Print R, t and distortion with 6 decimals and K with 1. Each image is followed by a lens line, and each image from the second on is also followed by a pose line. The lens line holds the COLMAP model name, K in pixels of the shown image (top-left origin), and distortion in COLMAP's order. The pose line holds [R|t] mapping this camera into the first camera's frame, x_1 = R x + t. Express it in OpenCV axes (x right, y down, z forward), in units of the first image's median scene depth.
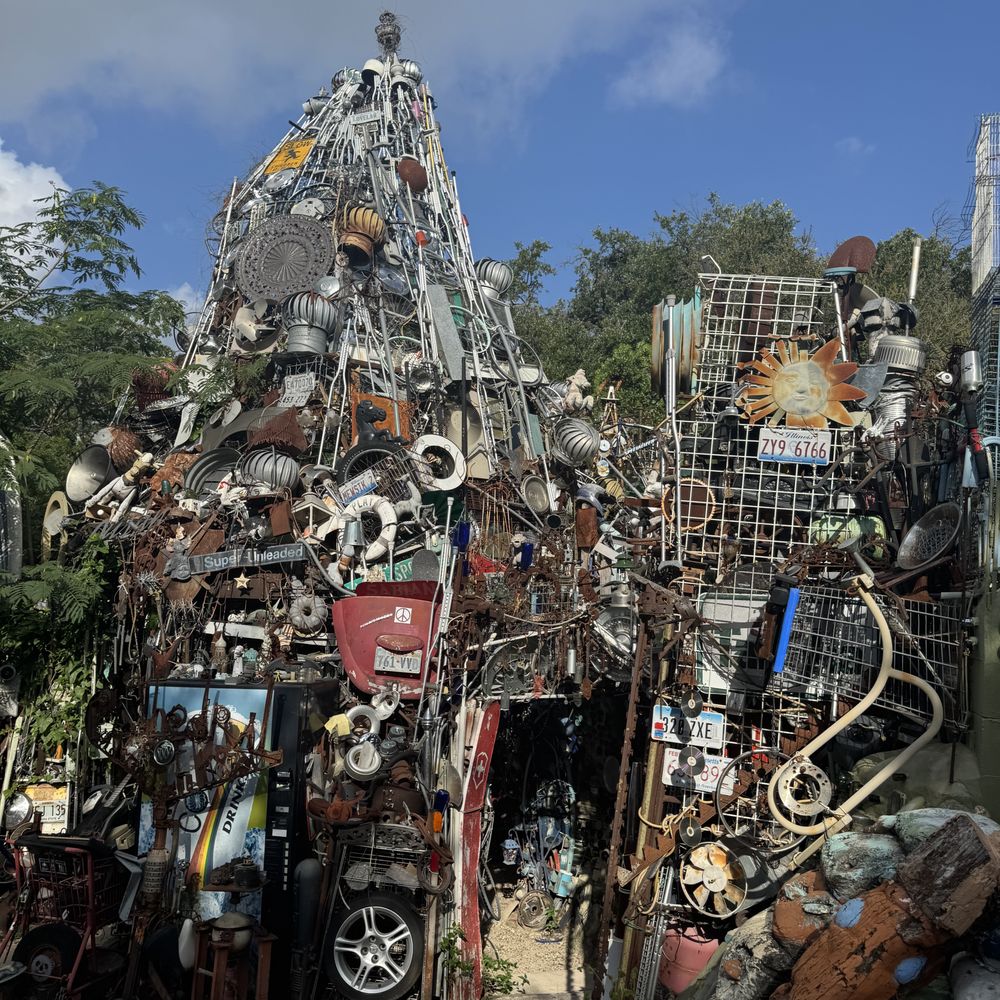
lens RADIAL K [[870.5, 0, 500.0], [0, 870.5, 500.0], [0, 0, 1]] dist [0.187095, -0.302436]
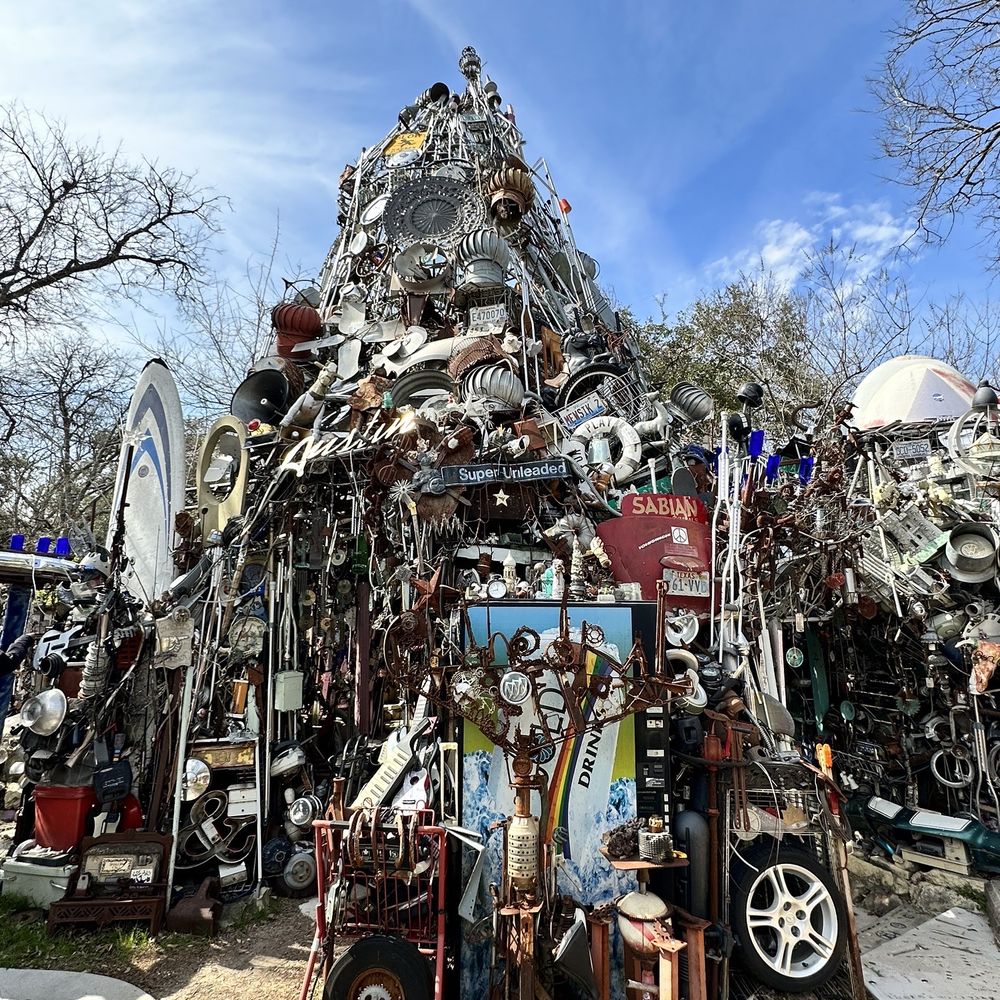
lens RADIAL K [[622.6, 0, 500.0], [0, 622.6, 500.0], [0, 0, 1]] dist [0.003977, 0.000232]
pose [[0.979496, 0.008847, 0.201270, -0.492015], [-0.000779, 0.999194, -0.040129, 0.139862], [-0.201463, 0.039150, 0.978713, 0.463444]]
